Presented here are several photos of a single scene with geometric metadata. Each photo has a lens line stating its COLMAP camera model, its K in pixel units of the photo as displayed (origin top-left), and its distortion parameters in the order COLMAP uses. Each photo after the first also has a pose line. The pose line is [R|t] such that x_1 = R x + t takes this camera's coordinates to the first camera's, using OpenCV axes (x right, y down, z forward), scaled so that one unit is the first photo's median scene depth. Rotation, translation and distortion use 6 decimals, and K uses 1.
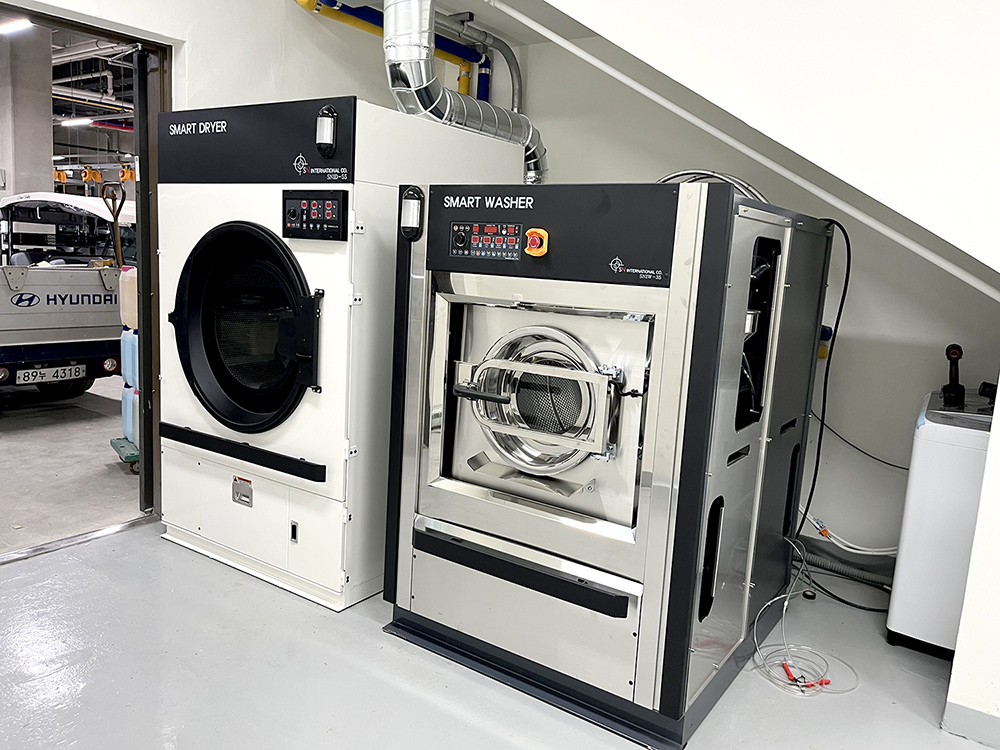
lens RADIAL K [[746.3, 0, 500.0], [0, 746.3, 375.0], [0, 0, 1]] dist [0.051740, -0.075474]
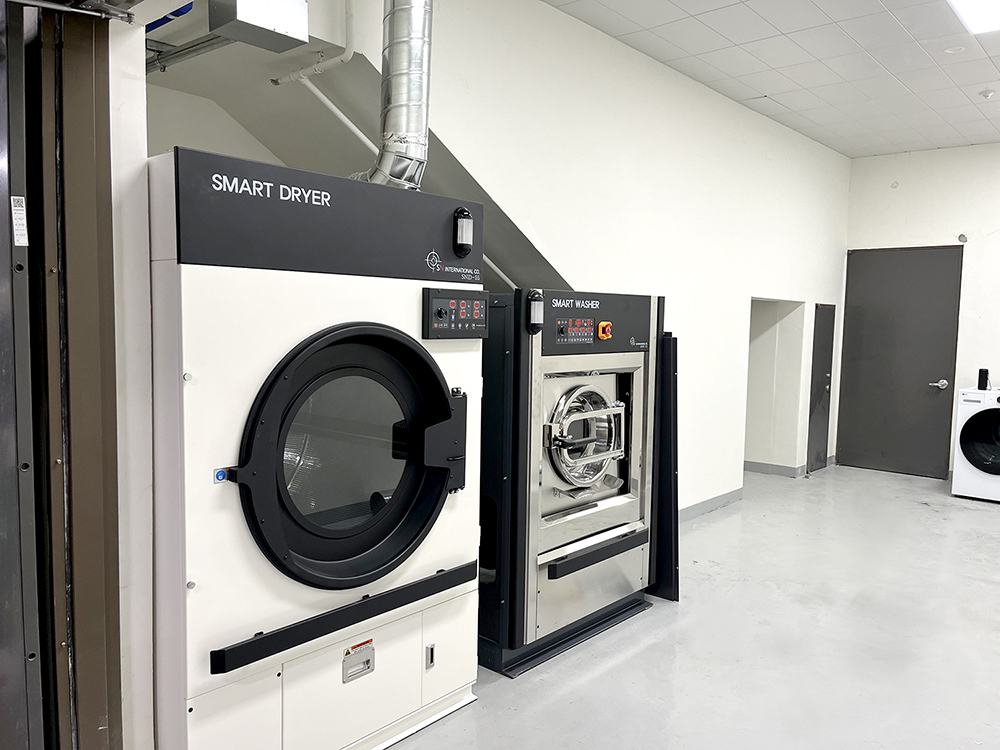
lens RADIAL K [[768.3, 0, 500.0], [0, 768.3, 375.0], [0, 0, 1]] dist [0.076082, -0.088881]
pose [[0.123429, -0.134856, 0.983148, -1.261192], [0.138929, 0.983314, 0.117437, -0.248416], [-0.982580, 0.122093, 0.140105, 0.821333]]
